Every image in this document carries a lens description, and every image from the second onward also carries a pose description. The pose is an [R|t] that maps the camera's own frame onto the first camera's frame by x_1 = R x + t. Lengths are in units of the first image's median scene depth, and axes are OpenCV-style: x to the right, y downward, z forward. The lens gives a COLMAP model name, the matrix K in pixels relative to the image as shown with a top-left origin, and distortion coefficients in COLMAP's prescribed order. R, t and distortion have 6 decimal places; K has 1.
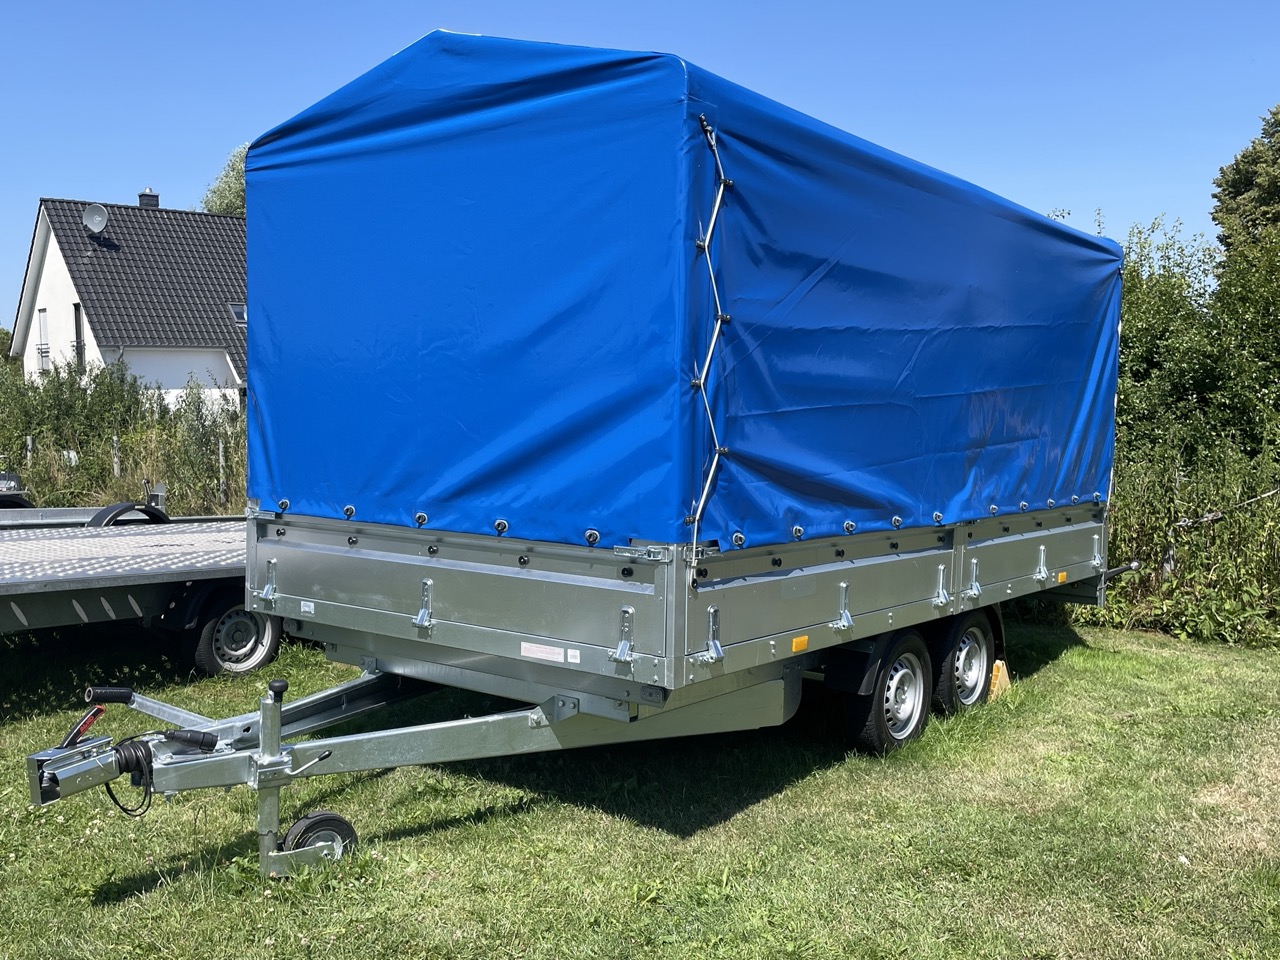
lens RADIAL K [[1202.4, 0, 640.0], [0, 1202.4, 480.0], [0, 0, 1]] dist [0.005710, -0.000600]
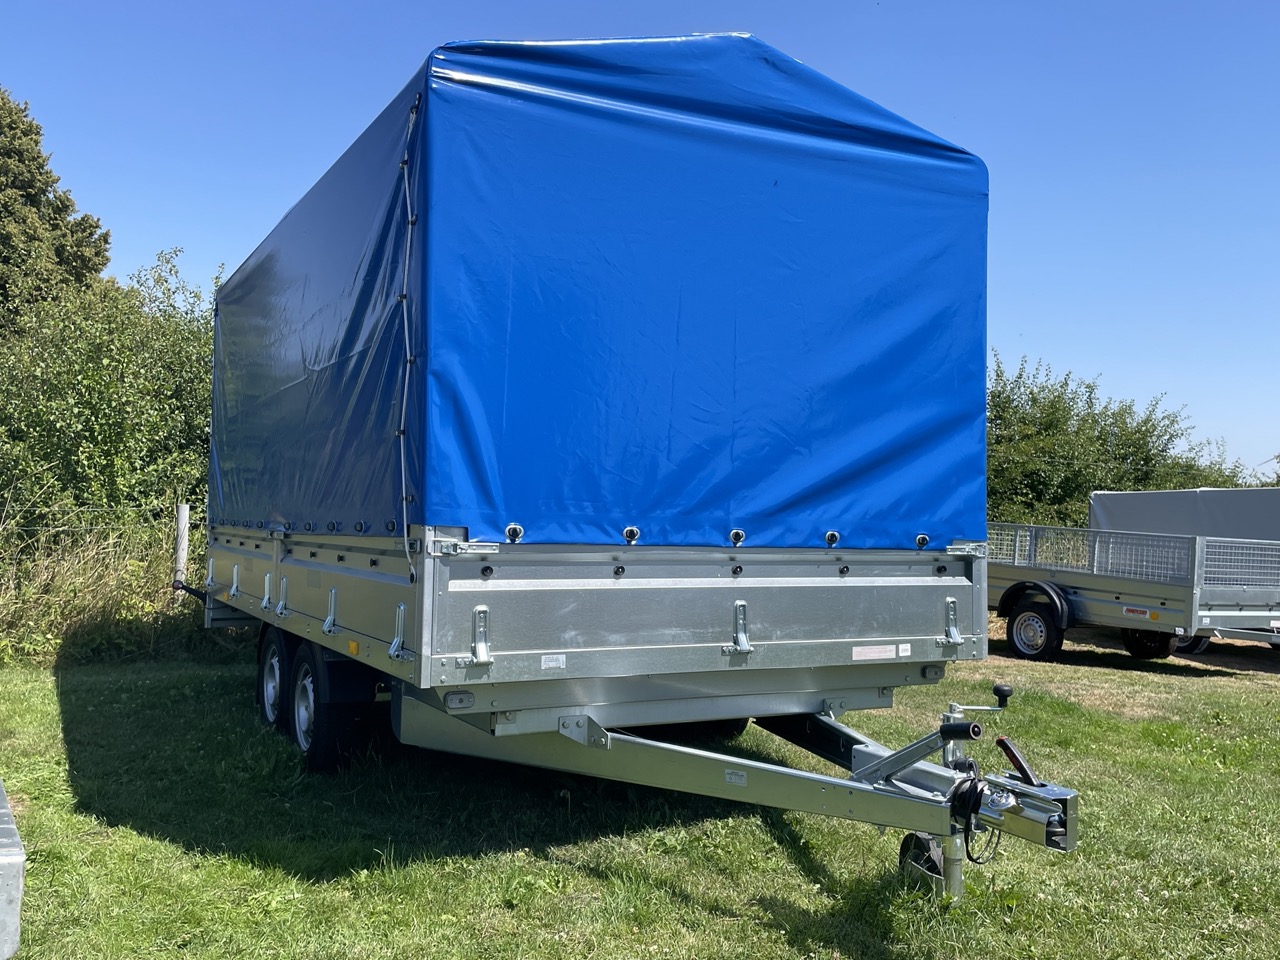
lens RADIAL K [[1202.4, 0, 640.0], [0, 1202.4, 480.0], [0, 0, 1]] dist [0.005710, -0.000600]
pose [[0.416913, 0.024039, 0.908629, -1.130520], [0.034833, 0.998493, -0.042400, 0.026808], [-0.908279, 0.049327, 0.415447, 0.722521]]
